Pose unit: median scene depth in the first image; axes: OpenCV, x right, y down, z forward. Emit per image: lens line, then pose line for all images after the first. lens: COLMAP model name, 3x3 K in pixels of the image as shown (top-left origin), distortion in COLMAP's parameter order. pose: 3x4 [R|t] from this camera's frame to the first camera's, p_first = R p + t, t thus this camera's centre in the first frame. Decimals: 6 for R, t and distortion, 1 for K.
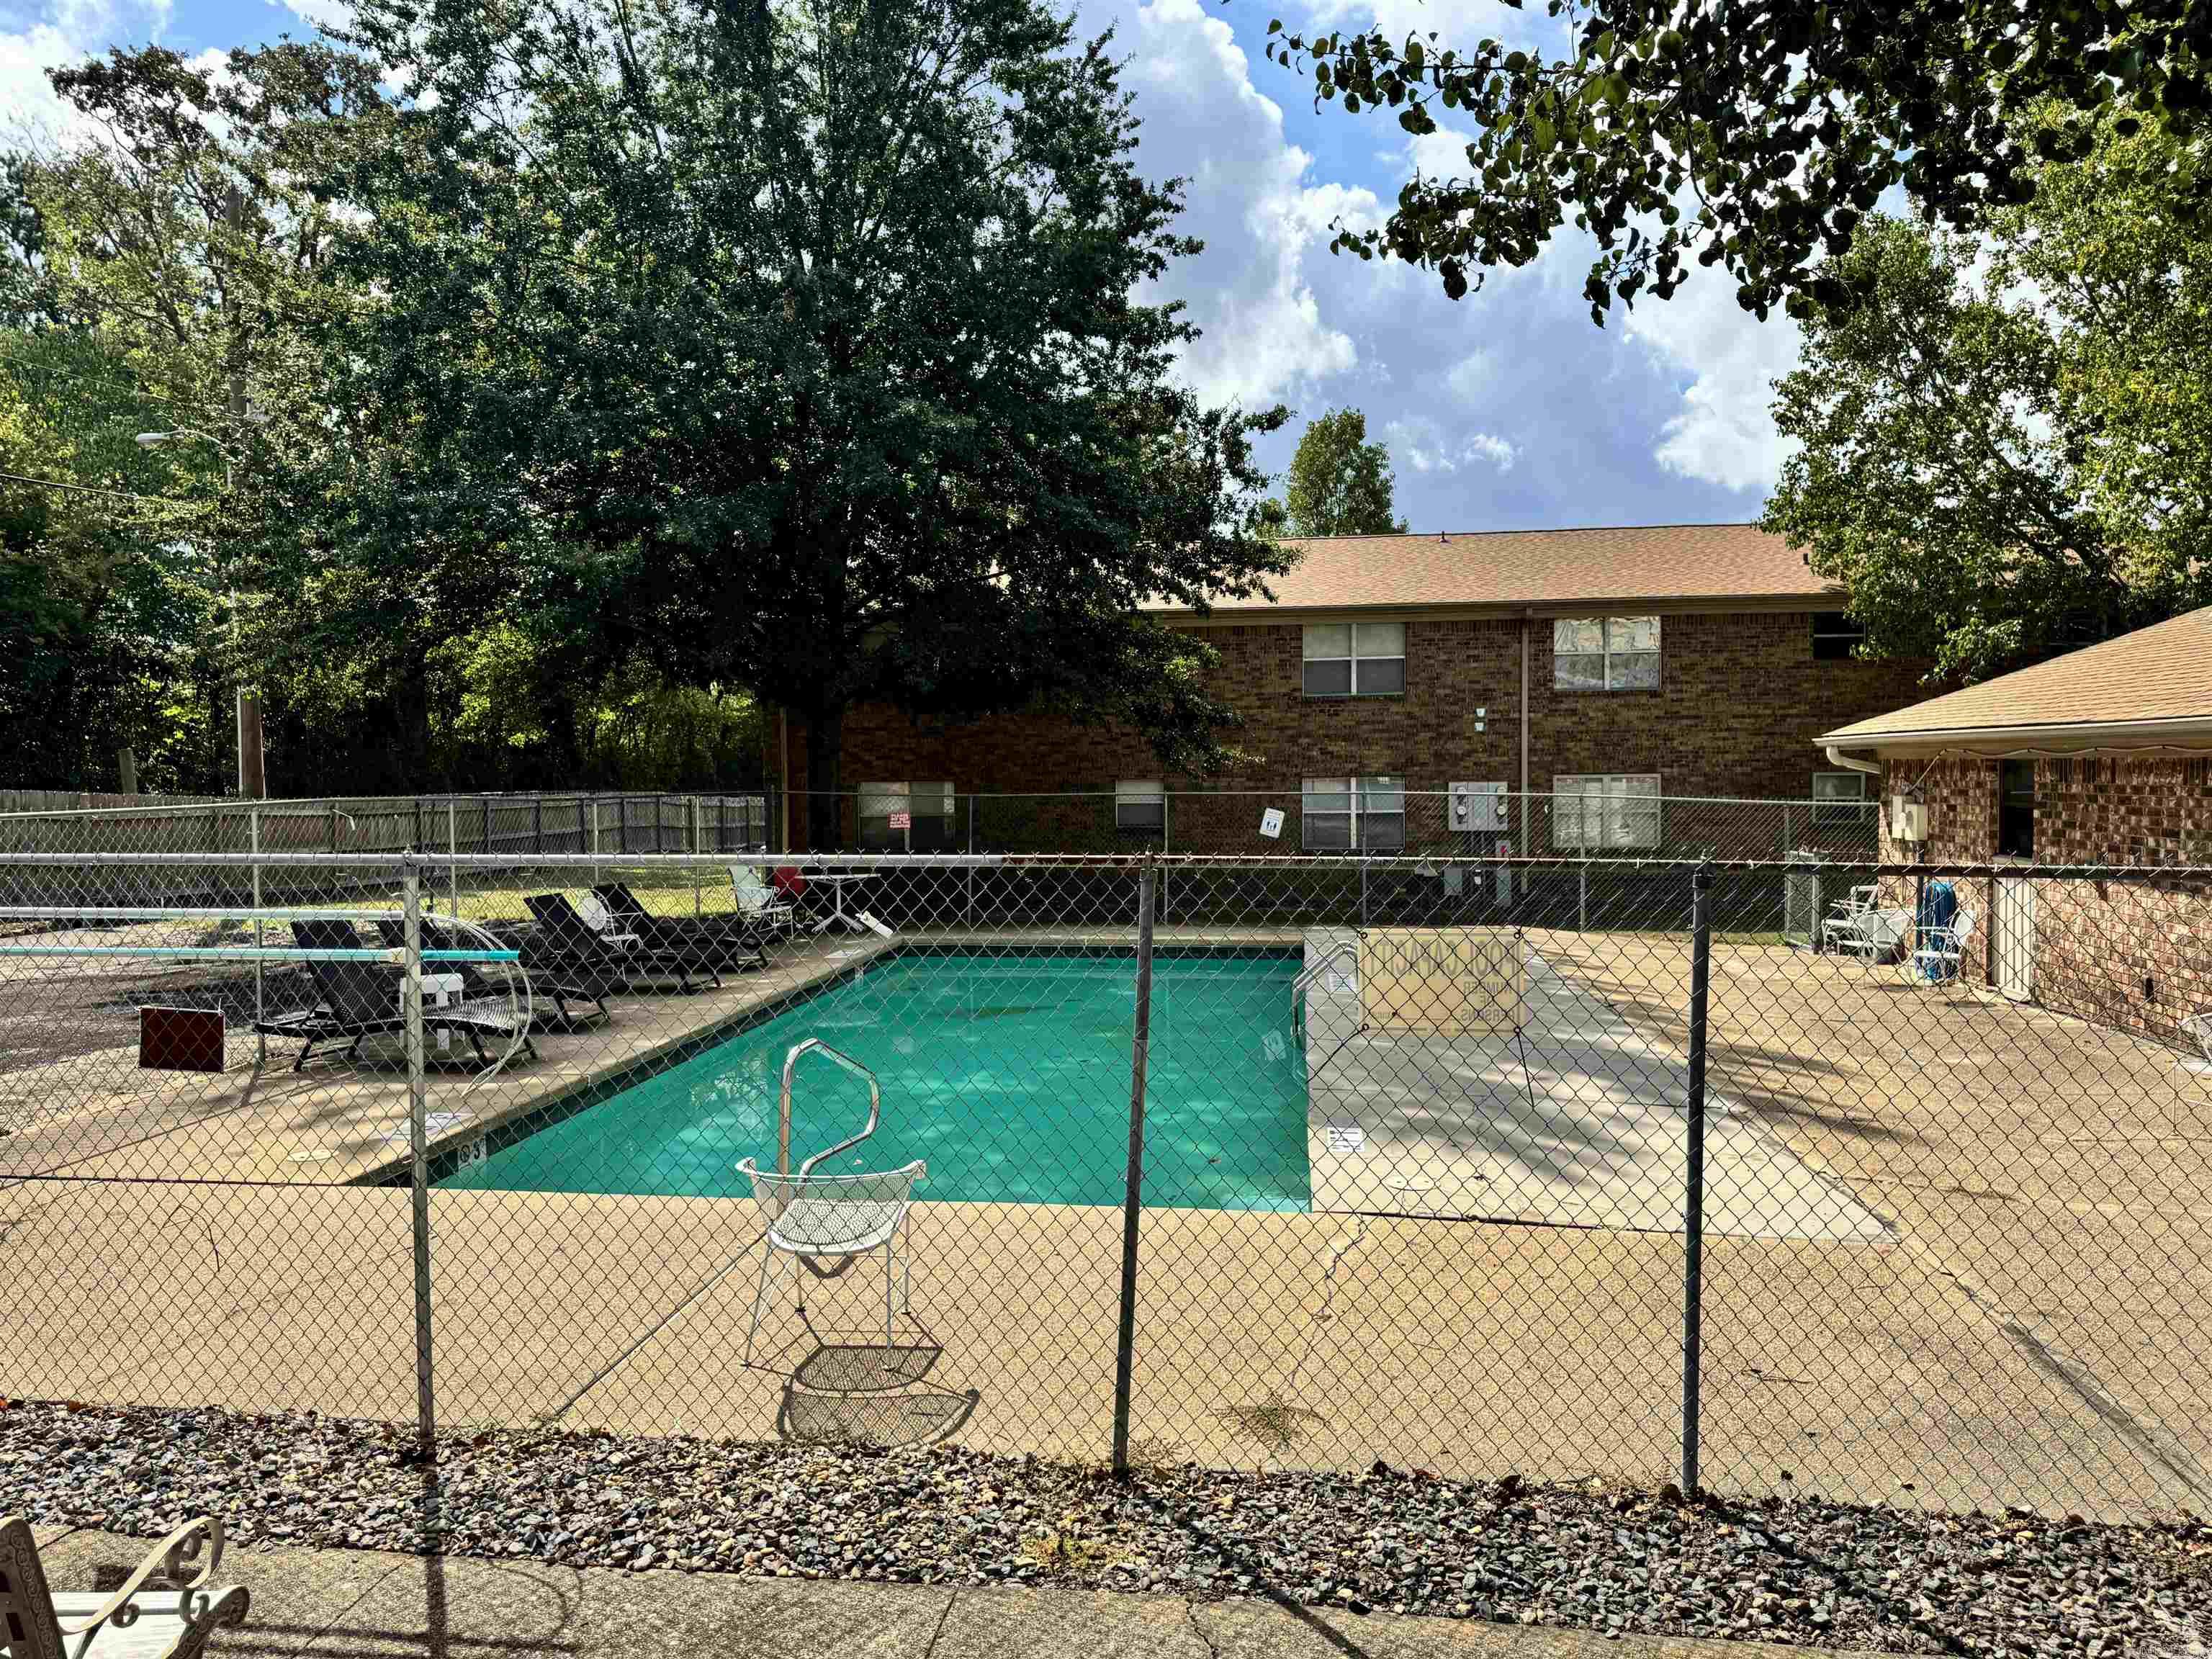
lens RADIAL K [[1585.1, 0, 1106.0], [0, 1585.1, 829.5], [0, 0, 1]] dist [0.033676, -0.081167]
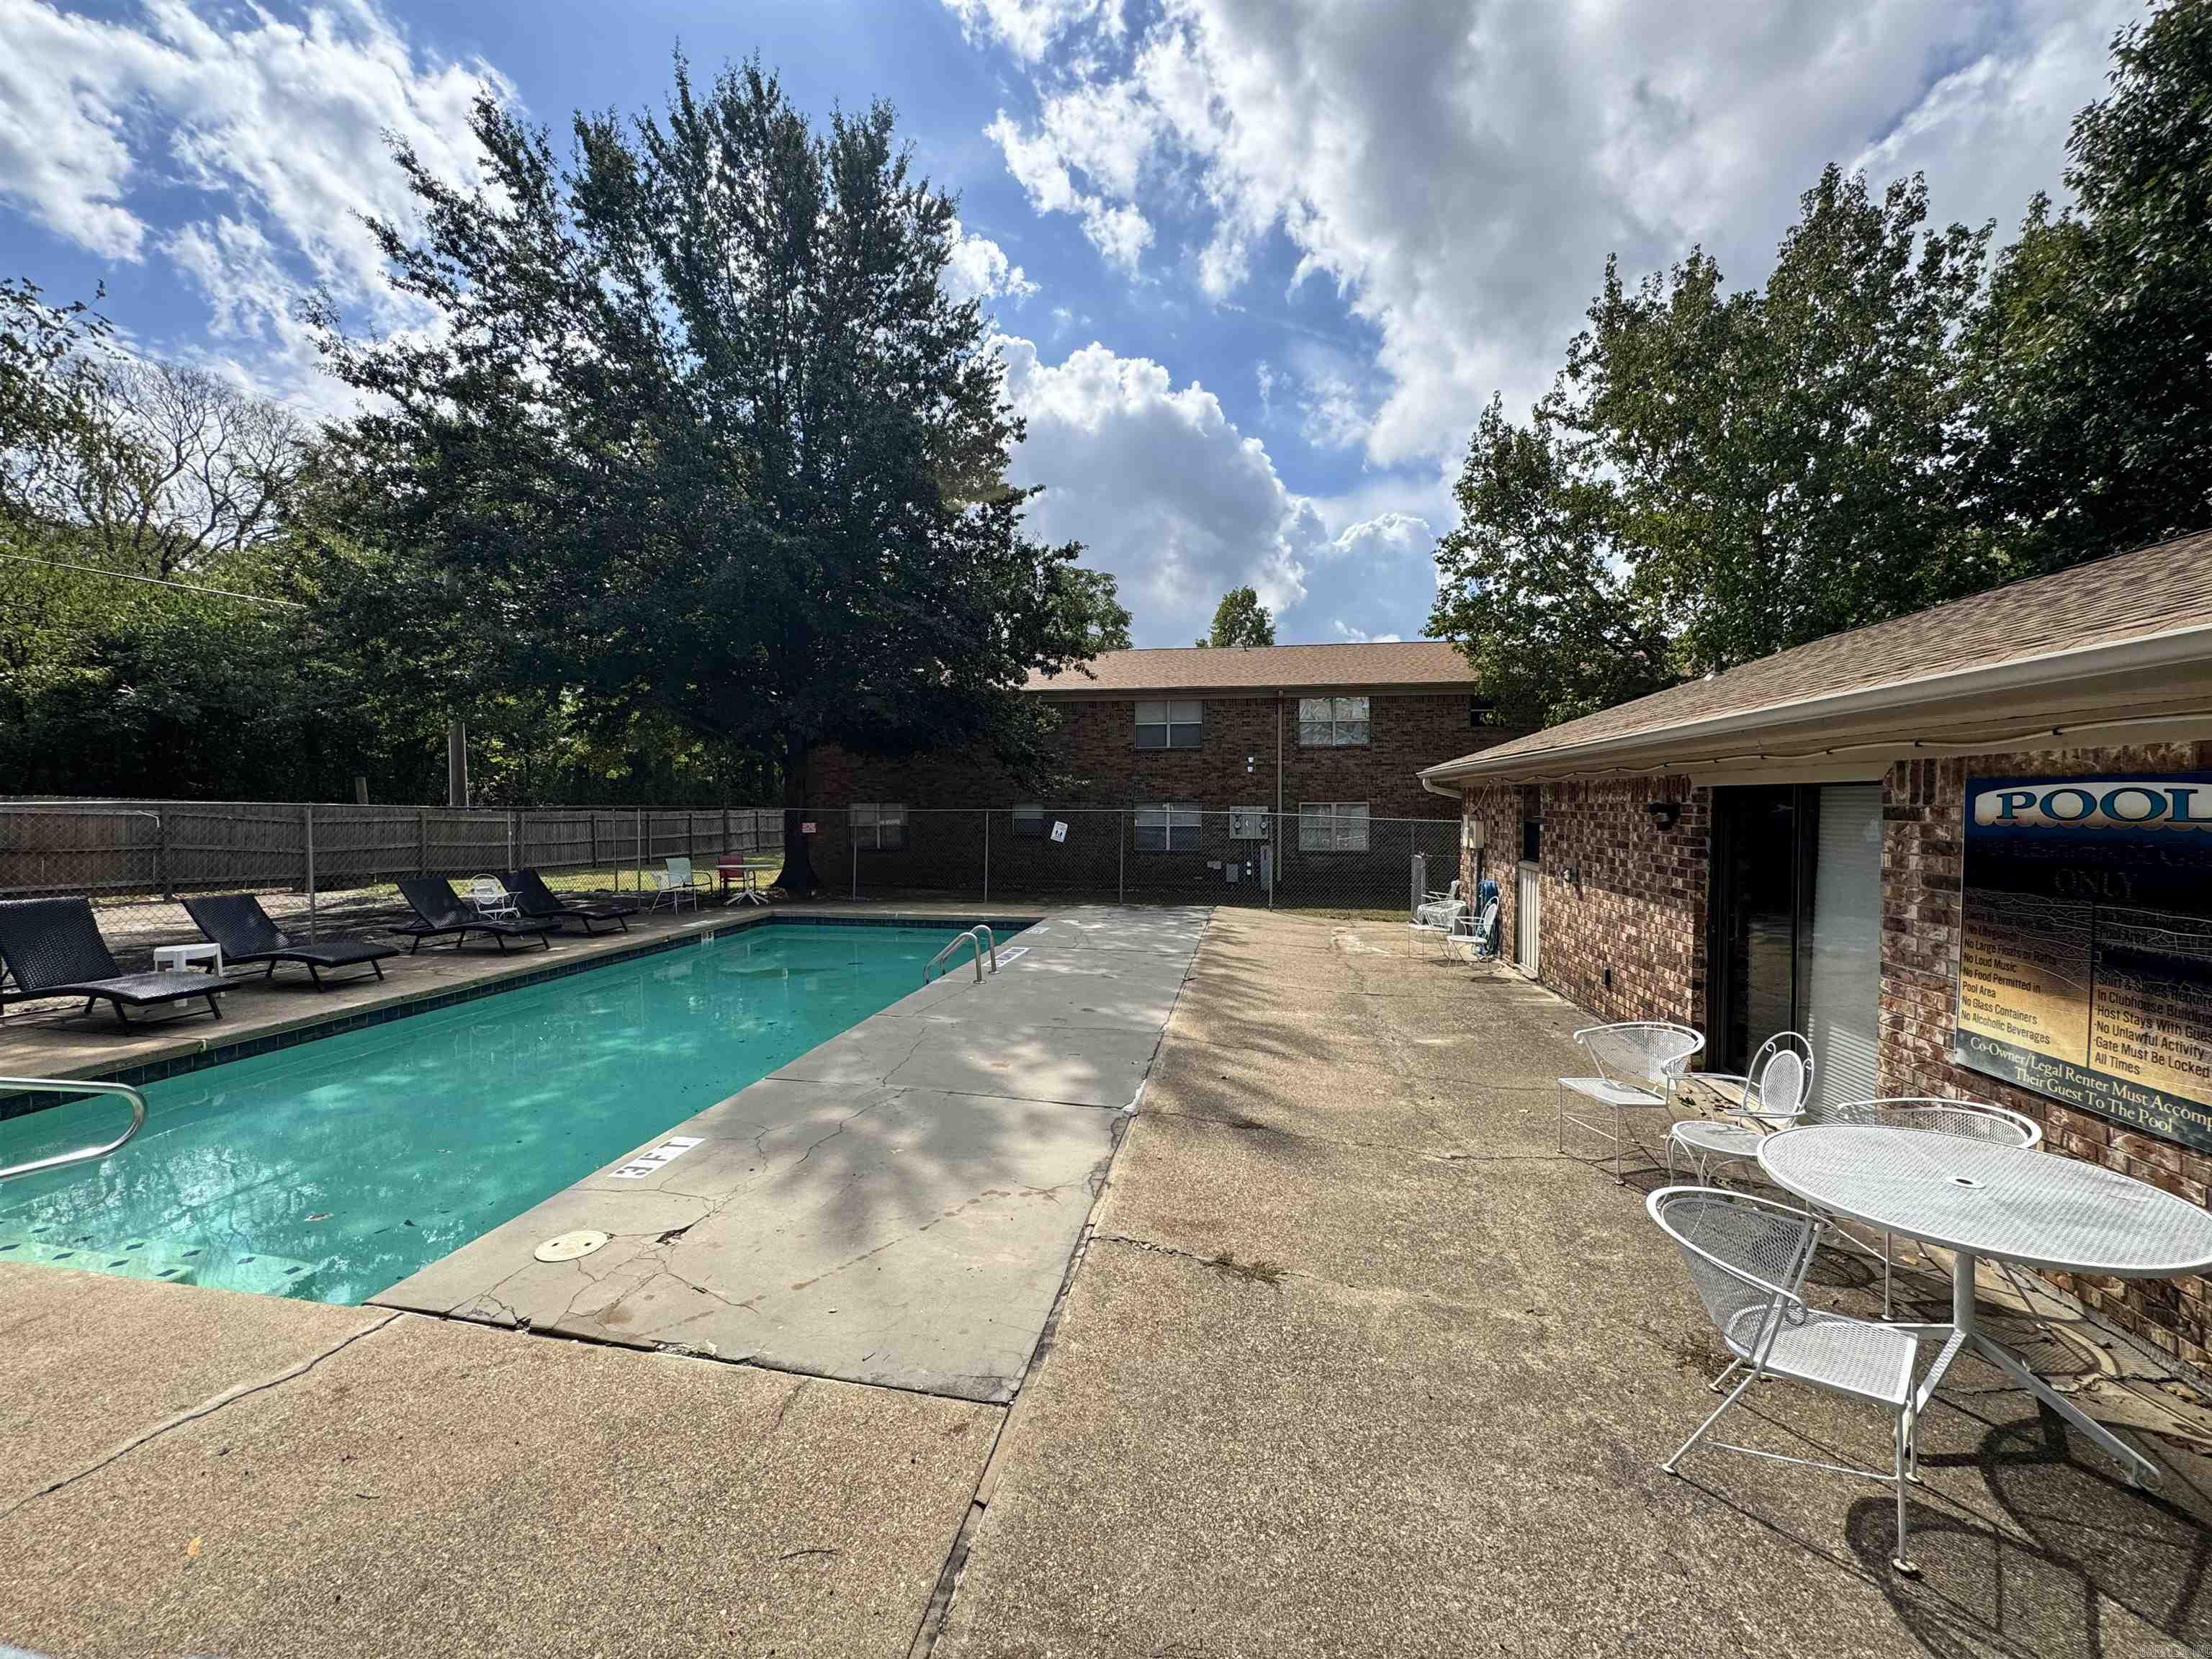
lens RADIAL K [[926.8, 0, 1106.0], [0, 926.8, 829.5], [0, 0, 1]] dist [-0.021301, -0.000003]
pose [[0.999737, 0.009092, -0.021060, 0.132182], [-0.009258, 0.999927, -0.007820, 0.000009], [0.020987, 0.008012, 0.999748, 0.138149]]
